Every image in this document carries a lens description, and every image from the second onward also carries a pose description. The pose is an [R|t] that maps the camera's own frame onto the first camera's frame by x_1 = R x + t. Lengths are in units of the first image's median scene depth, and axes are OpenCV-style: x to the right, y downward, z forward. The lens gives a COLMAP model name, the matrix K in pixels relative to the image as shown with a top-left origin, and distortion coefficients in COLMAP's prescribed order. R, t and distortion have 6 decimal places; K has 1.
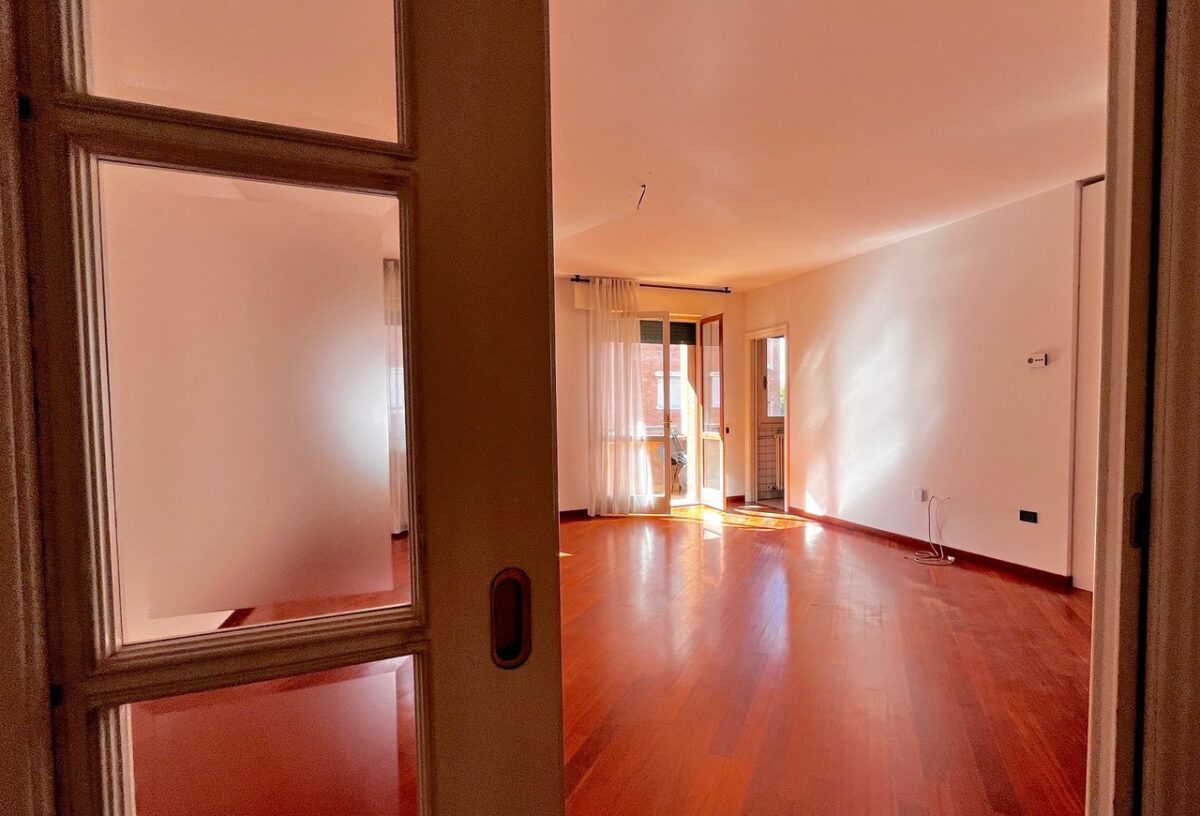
lens RADIAL K [[552.0, 0, 647.0], [0, 552.0, 423.4], [0, 0, 1]] dist [0.002801, 0.000617]
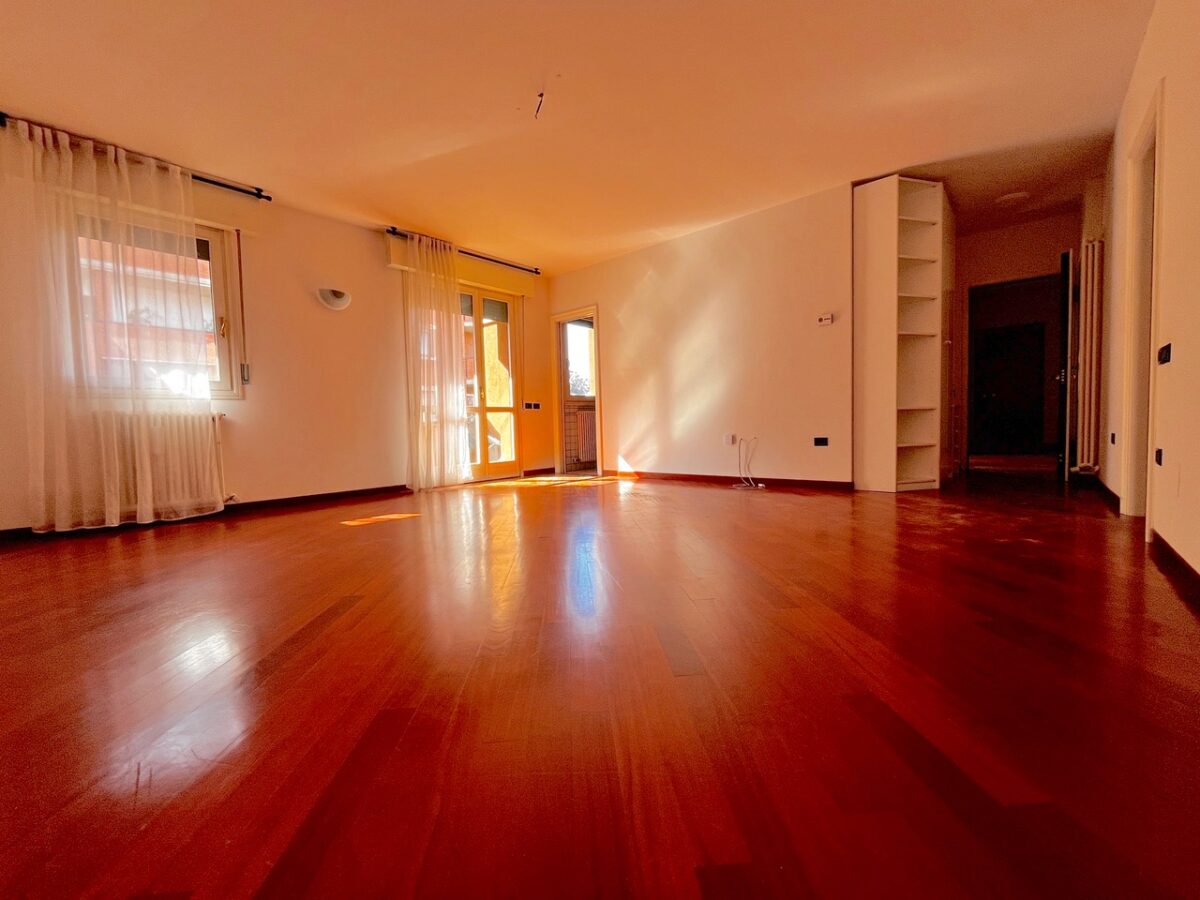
lens RADIAL K [[488.3, 0, 599.3], [0, 488.3, 446.1], [0, 0, 1]] dist [0.001981, 0.000316]
pose [[0.907347, -0.033145, 0.419074, -0.165898], [0.031894, 0.999441, 0.009993, 0.096459], [-0.419171, 0.004299, 0.907897, 0.115572]]
